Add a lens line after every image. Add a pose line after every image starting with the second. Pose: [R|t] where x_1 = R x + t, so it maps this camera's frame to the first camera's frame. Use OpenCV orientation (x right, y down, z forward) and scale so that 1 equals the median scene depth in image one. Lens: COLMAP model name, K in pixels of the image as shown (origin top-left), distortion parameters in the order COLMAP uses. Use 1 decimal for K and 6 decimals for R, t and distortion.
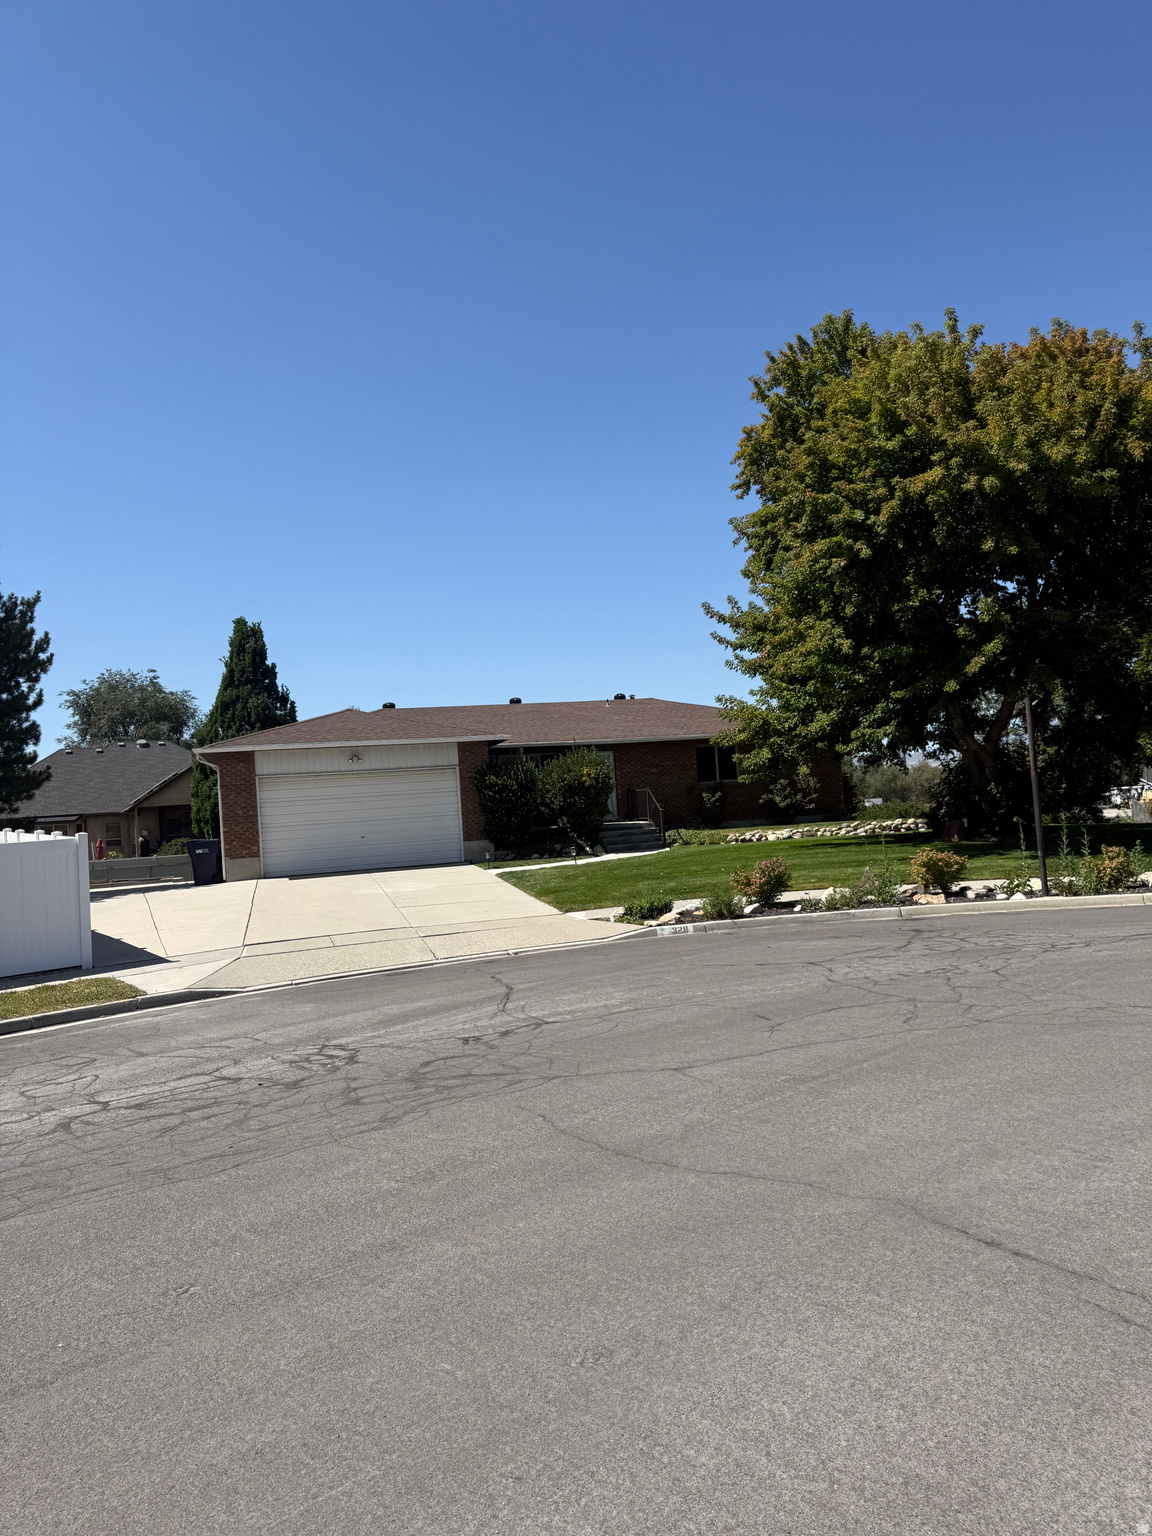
lens RADIAL K [[1070.1, 0, 576.0], [0, 1070.1, 768.0], [0, 0, 1]] dist [0.114454, -0.198097]
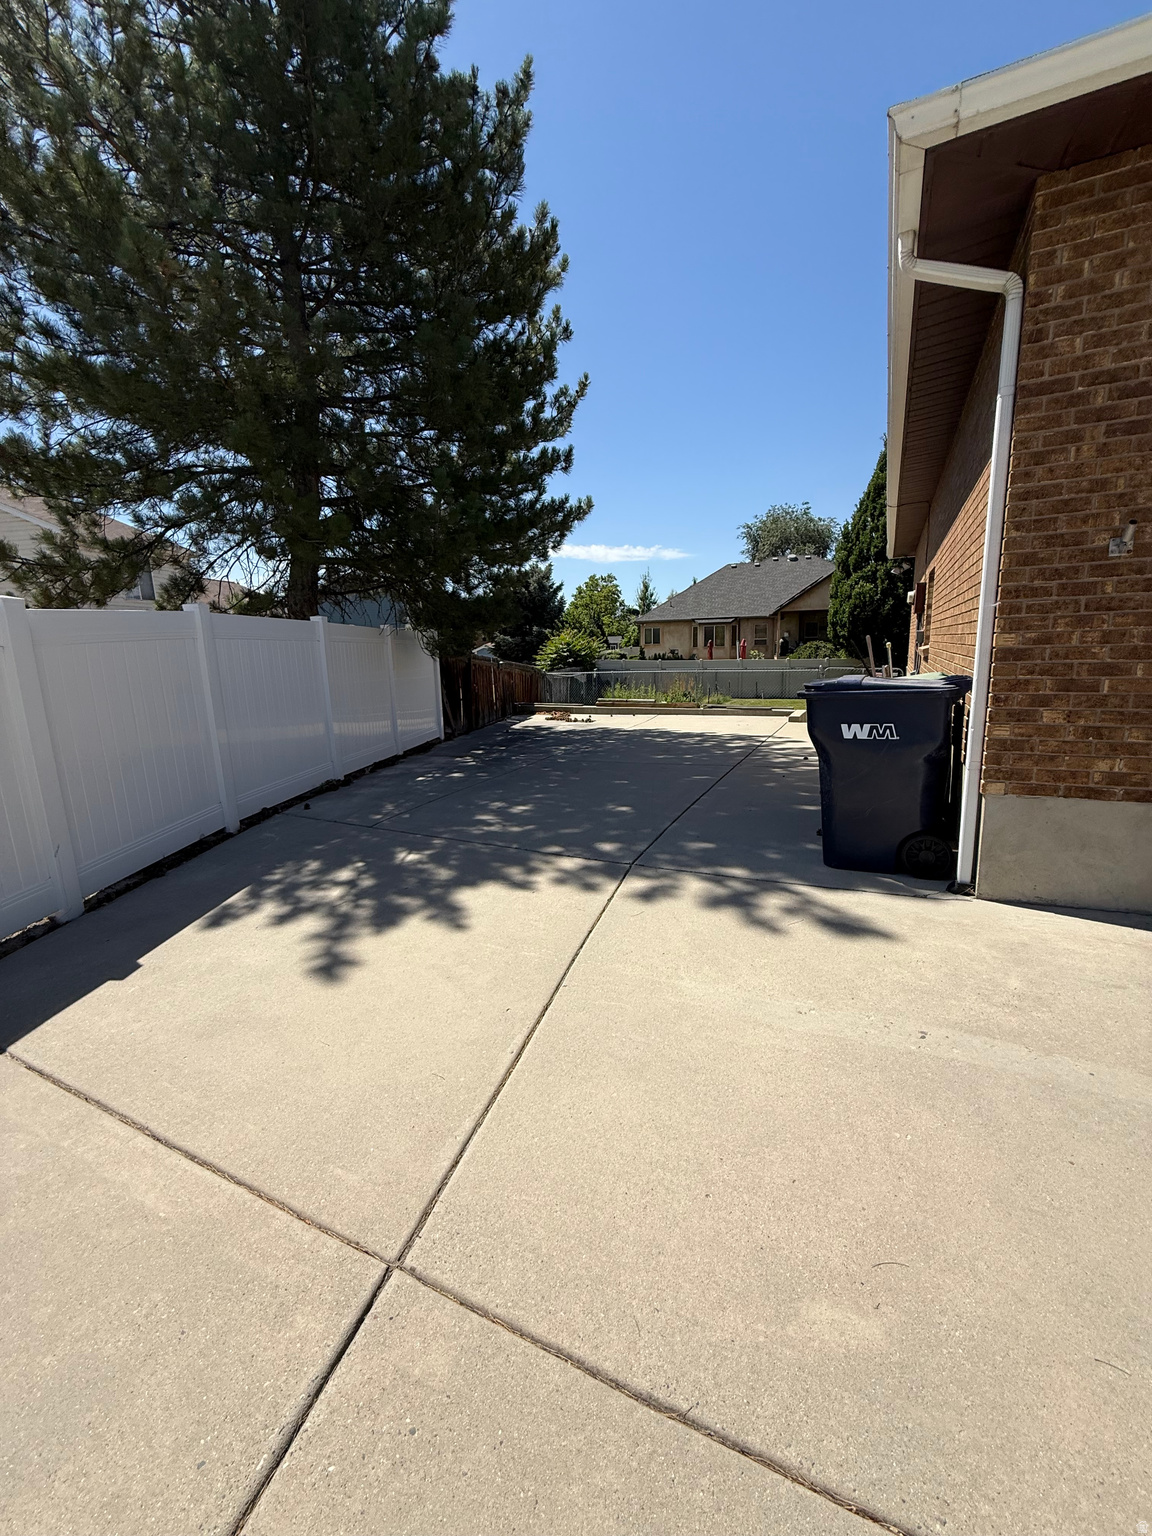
lens RADIAL K [[611.9, 0, 577.2], [0, 611.9, 760.9], [0, 0, 1]] dist [-0.000541, 0.000157]
pose [[0.751799, 0.164618, -0.638514, -0.269194], [0.007486, 0.966143, 0.257899, 0.042471], [0.659350, -0.198668, 0.725112, 0.754480]]
